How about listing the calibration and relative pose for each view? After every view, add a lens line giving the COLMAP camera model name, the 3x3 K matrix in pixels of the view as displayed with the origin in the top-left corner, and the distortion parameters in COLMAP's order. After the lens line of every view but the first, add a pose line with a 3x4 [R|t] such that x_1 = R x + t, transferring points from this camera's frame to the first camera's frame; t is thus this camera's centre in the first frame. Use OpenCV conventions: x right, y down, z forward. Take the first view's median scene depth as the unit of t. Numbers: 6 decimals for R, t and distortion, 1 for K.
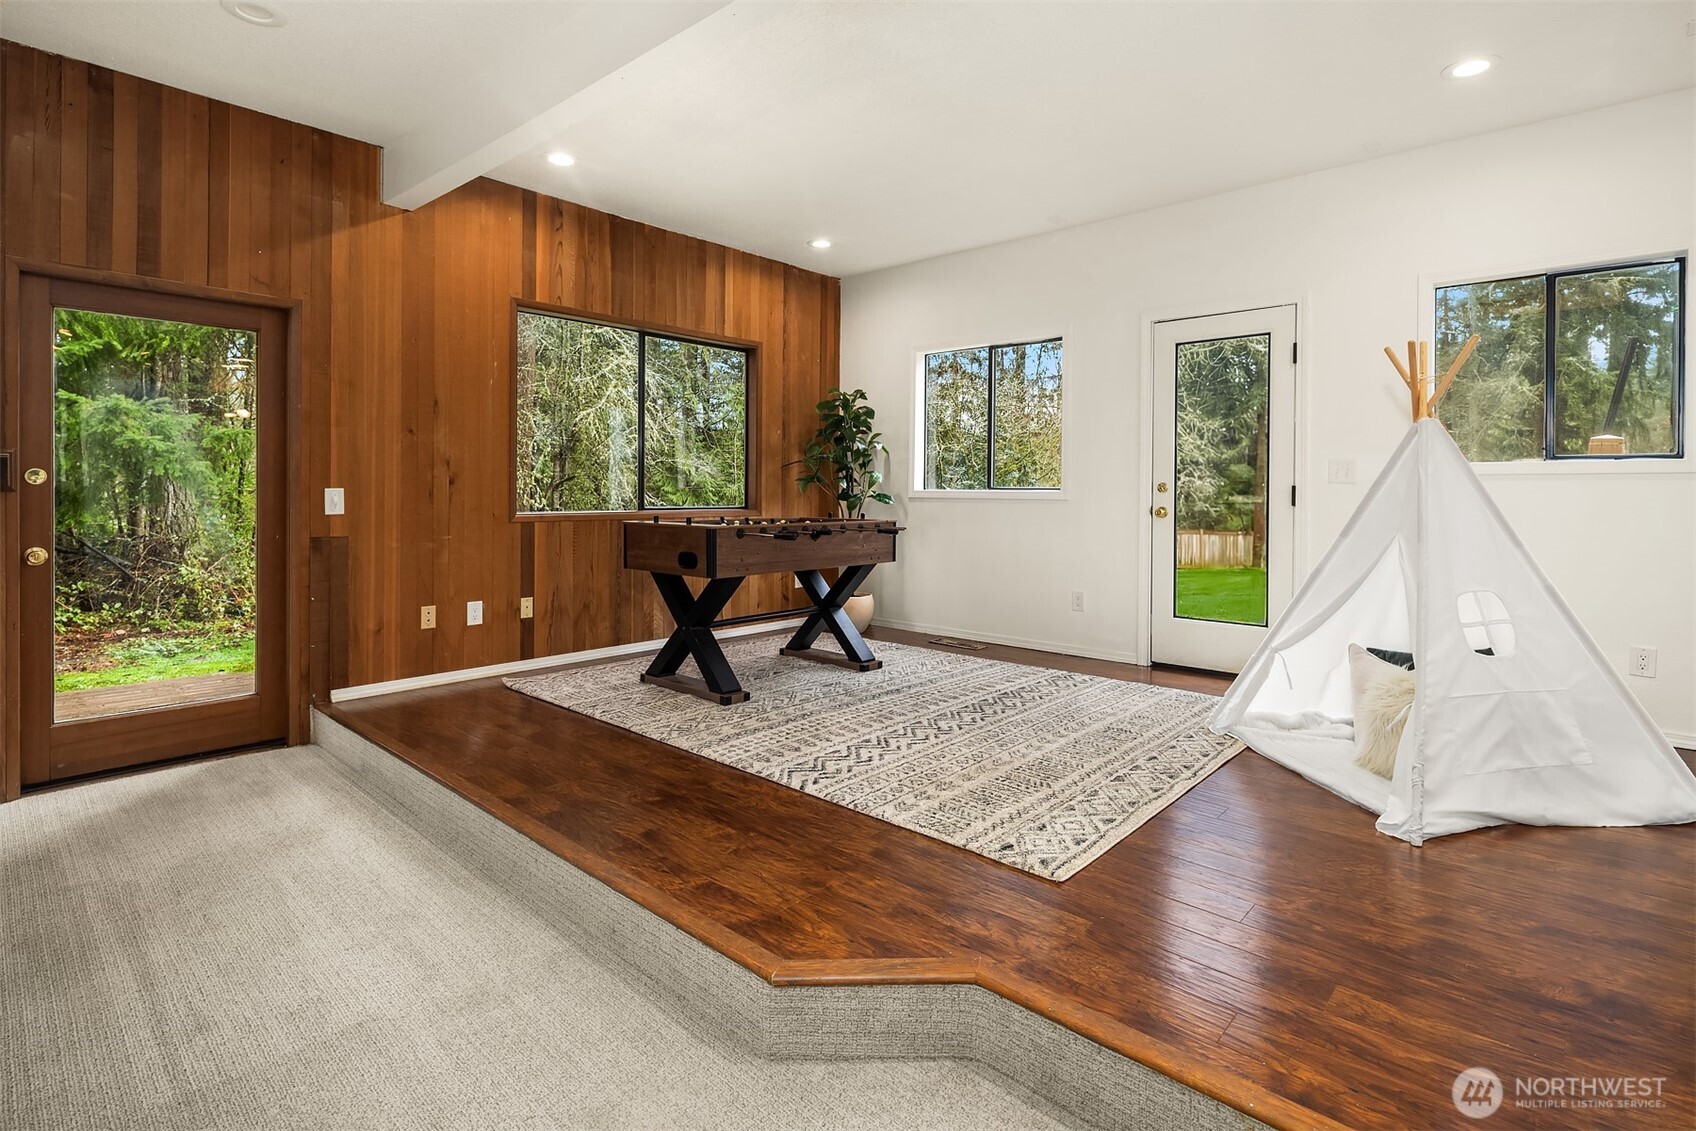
lens RADIAL K [[831.7, 0, 849.2], [0, 831.7, 496.6], [0, 0, 1]] dist [0.002837, -0.003362]
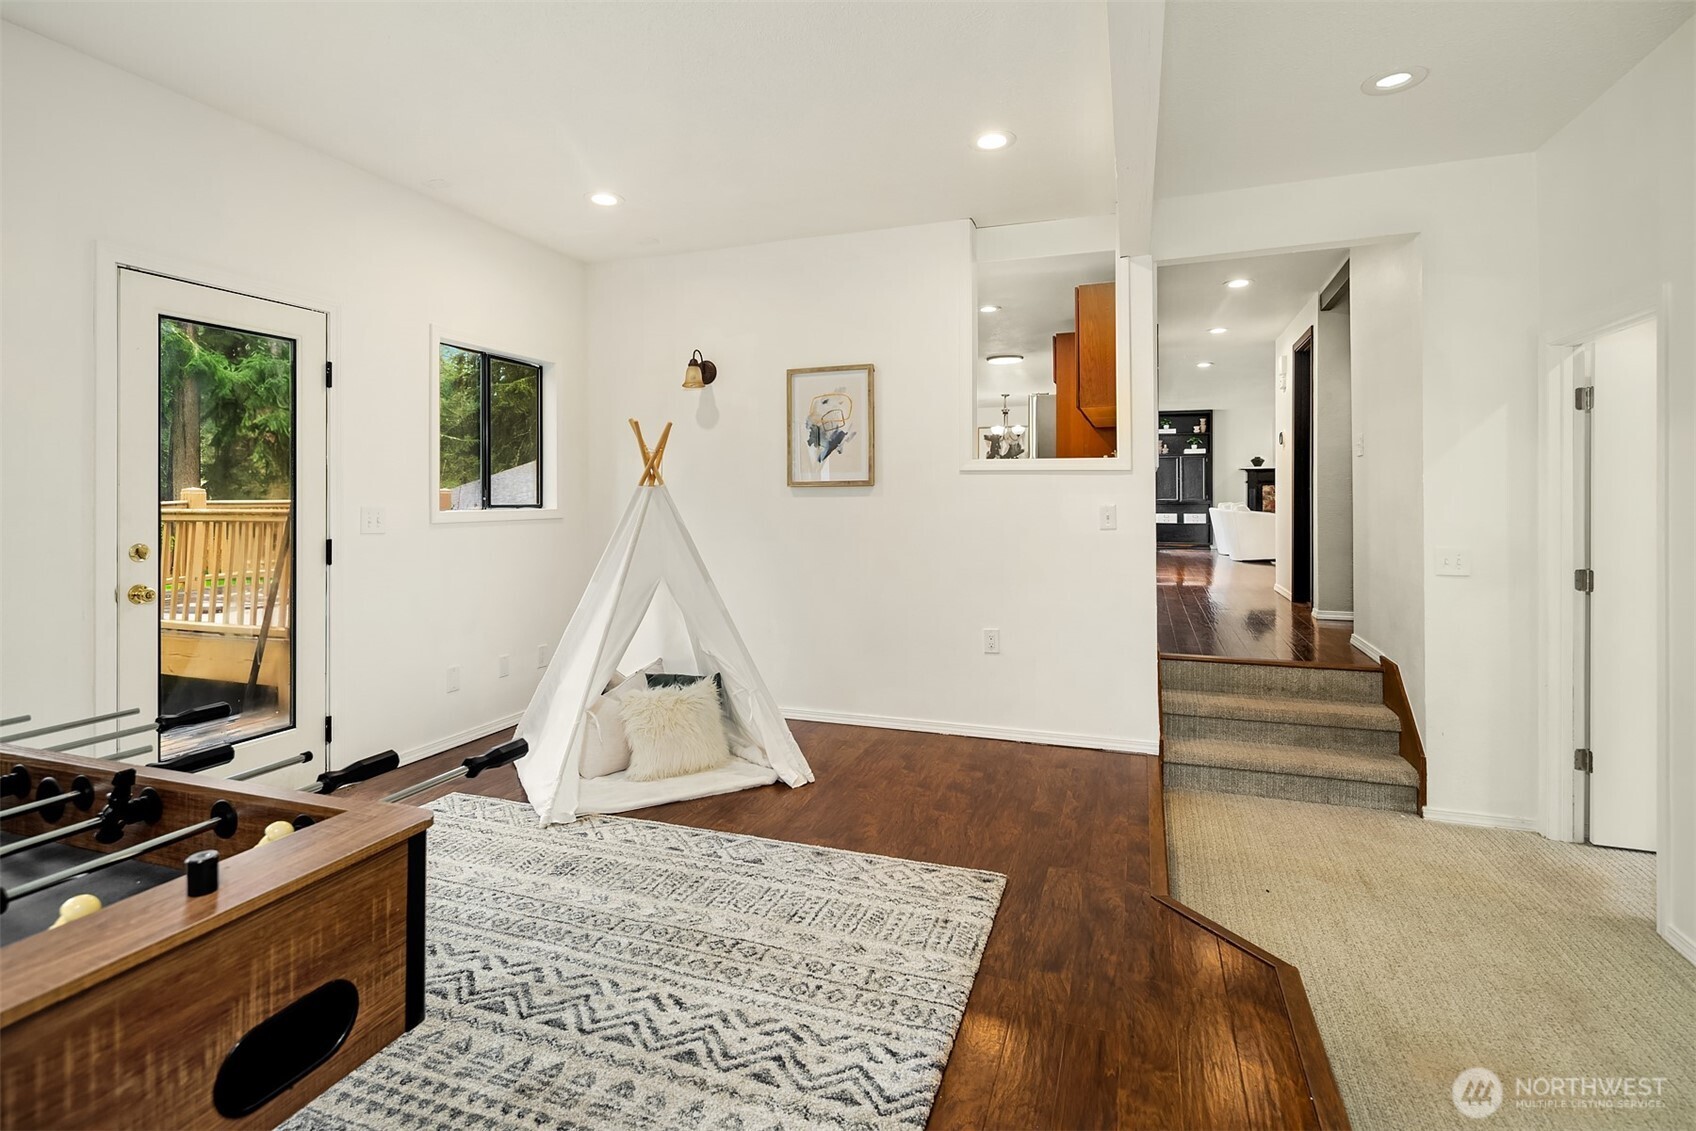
lens RADIAL K [[831.7, 0, 833.6], [0, 831.7, 502.9], [0, 0, 1]] dist [0.002837, -0.003362]
pose [[-0.381075, -0.010937, 0.924480, -0.392909], [0.010236, 0.999819, 0.016048, -0.056546], [-0.924488, 0.015578, -0.380894, 0.854699]]
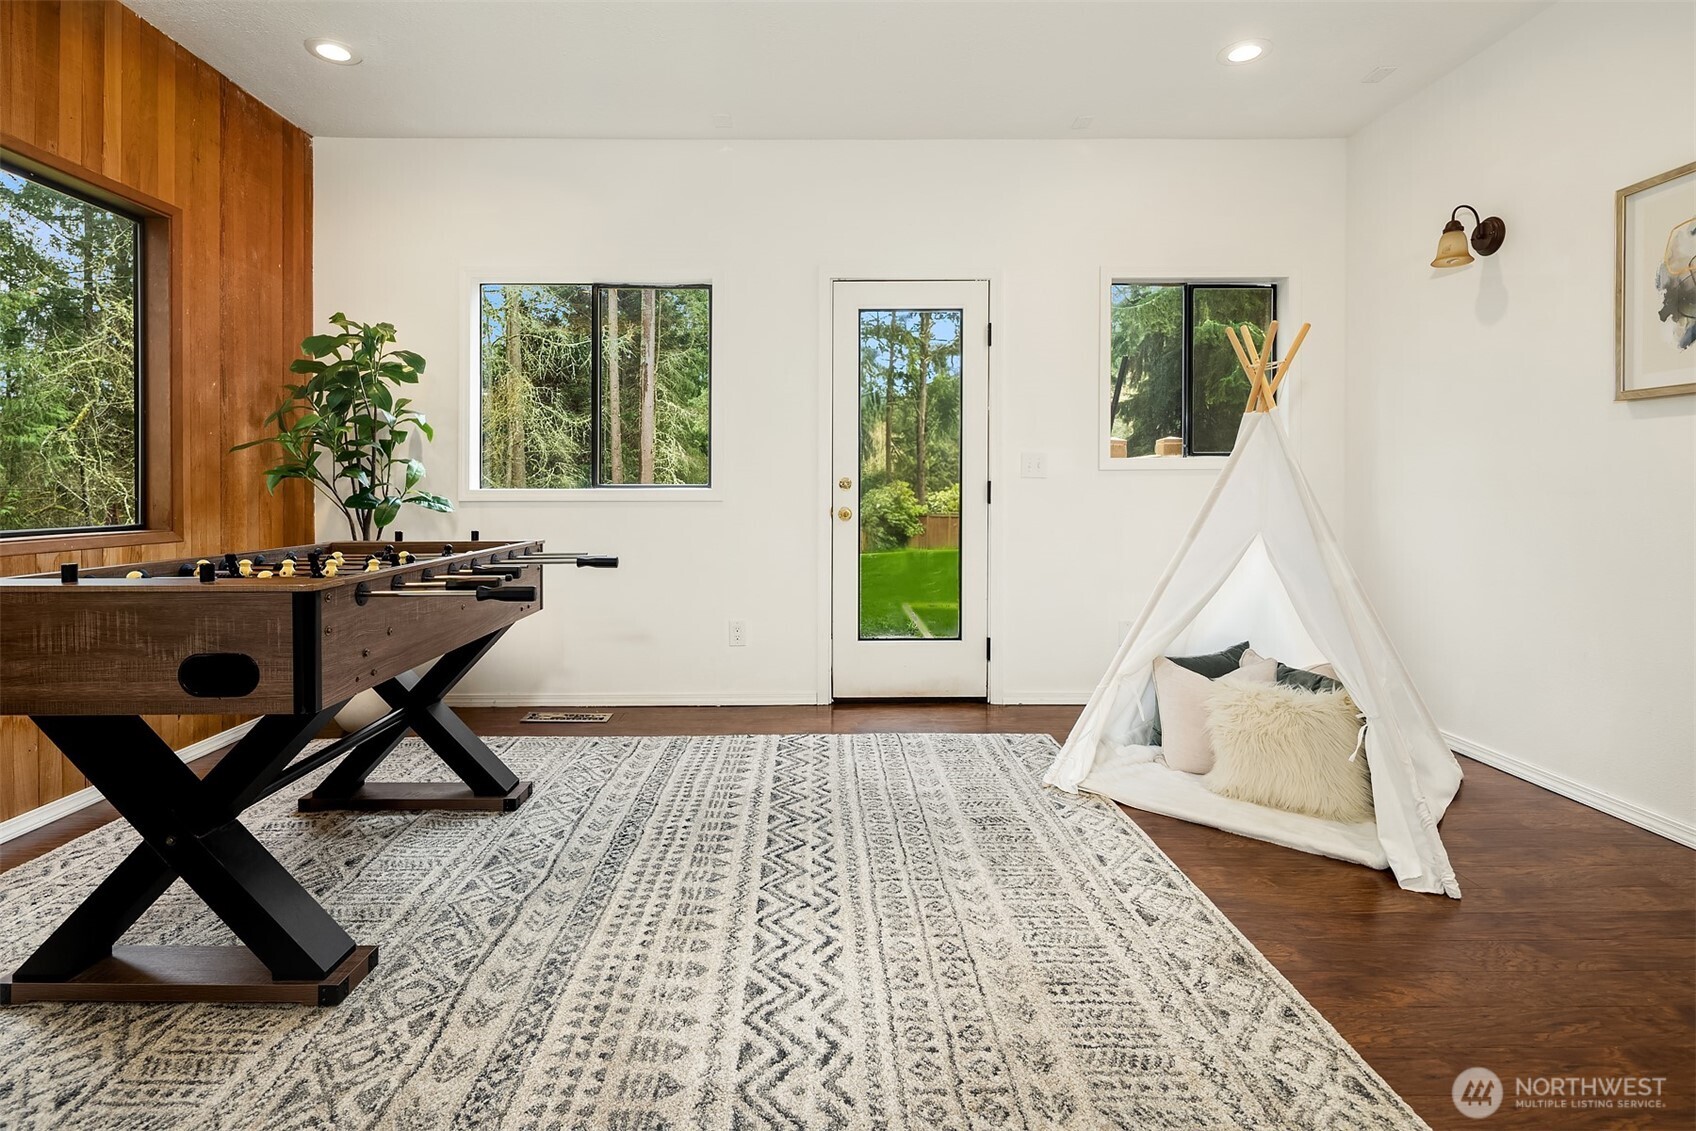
lens RADIAL K [[831.7, 0, 805.5], [0, 831.7, 500.6], [0, 0, 1]] dist [0.002837, -0.003362]
pose [[0.741752, -0.017830, 0.670438, -0.220521], [0.012290, 0.999840, 0.012993, -0.006344], [-0.670562, -0.001398, 0.741852, 0.463173]]
